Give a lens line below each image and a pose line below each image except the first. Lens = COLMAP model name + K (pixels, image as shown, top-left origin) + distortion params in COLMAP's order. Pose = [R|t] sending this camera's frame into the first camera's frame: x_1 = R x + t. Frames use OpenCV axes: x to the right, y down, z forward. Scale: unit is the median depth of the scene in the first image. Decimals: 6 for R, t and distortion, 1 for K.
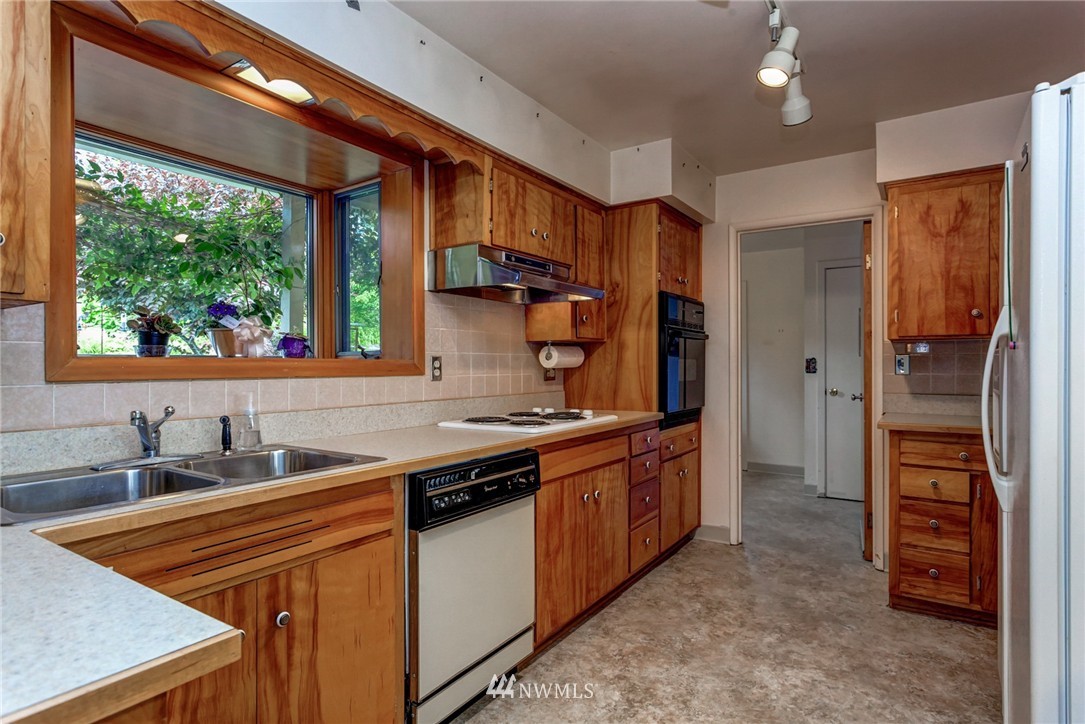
lens RADIAL K [[576.9, 0, 544.1], [0, 576.9, 365.6], [0, 0, 1]] dist [0.004650, 0.000596]
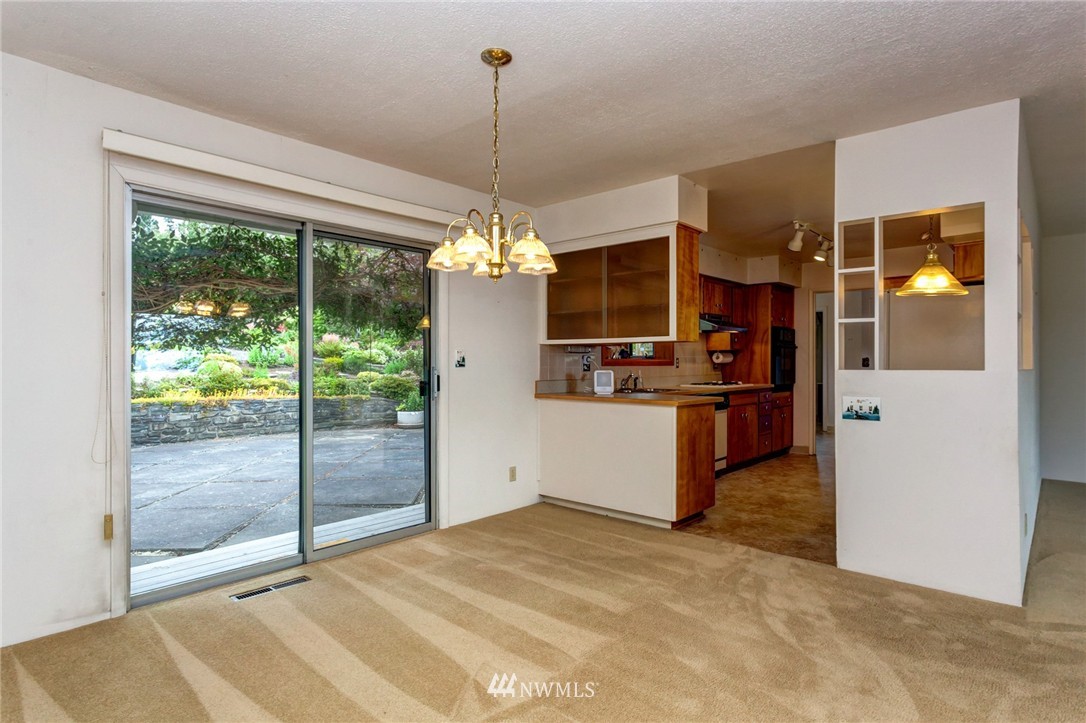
lens RADIAL K [[577.5, 0, 538.9], [0, 577.5, 365.7], [0, 0, 1]] dist [0.004650, 0.000596]
pose [[0.987797, 0.001872, -0.155737, -0.308989], [-0.000786, 0.999975, 0.007038, -0.000162], [0.155746, -0.006830, 0.987773, -1.203351]]
